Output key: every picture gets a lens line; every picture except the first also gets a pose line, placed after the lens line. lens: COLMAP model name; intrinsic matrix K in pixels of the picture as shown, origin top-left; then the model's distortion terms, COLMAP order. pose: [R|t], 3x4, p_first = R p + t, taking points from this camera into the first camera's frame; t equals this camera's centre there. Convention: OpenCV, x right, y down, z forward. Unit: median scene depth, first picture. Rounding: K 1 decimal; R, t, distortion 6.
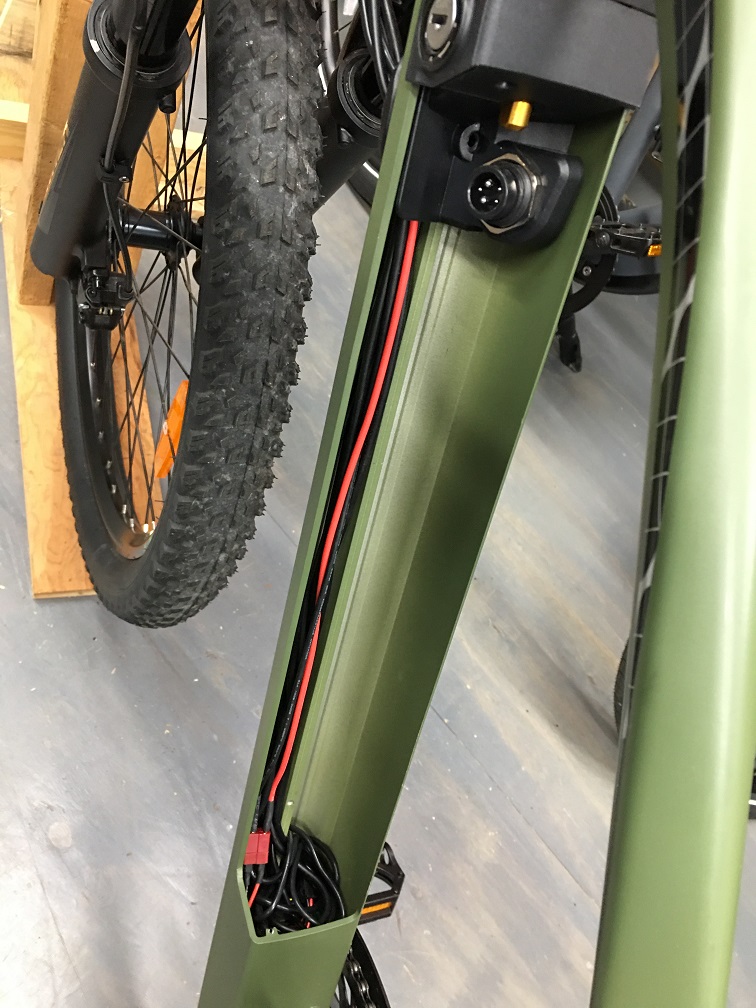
lens RADIAL K [[852.5, 0, 386.3], [0, 852.5, 506.5], [0, 0, 1]] dist [0.015775, -0.012411]
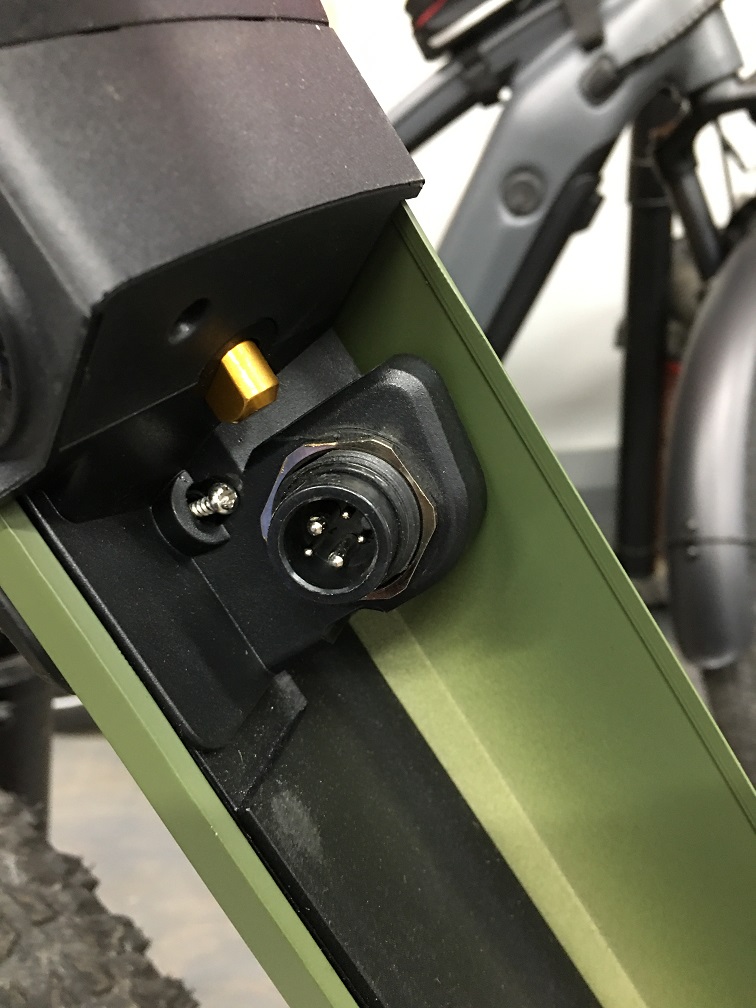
lens RADIAL K [[852.5, 0, 371.7], [0, 852.5, 498.2], [0, 0, 1]] dist [0.015775, -0.012411]
pose [[0.609878, -0.704105, 0.363711, -0.001123], [0.791805, 0.560537, -0.242576, -0.258686], [-0.033074, 0.435930, 0.899373, 0.610974]]
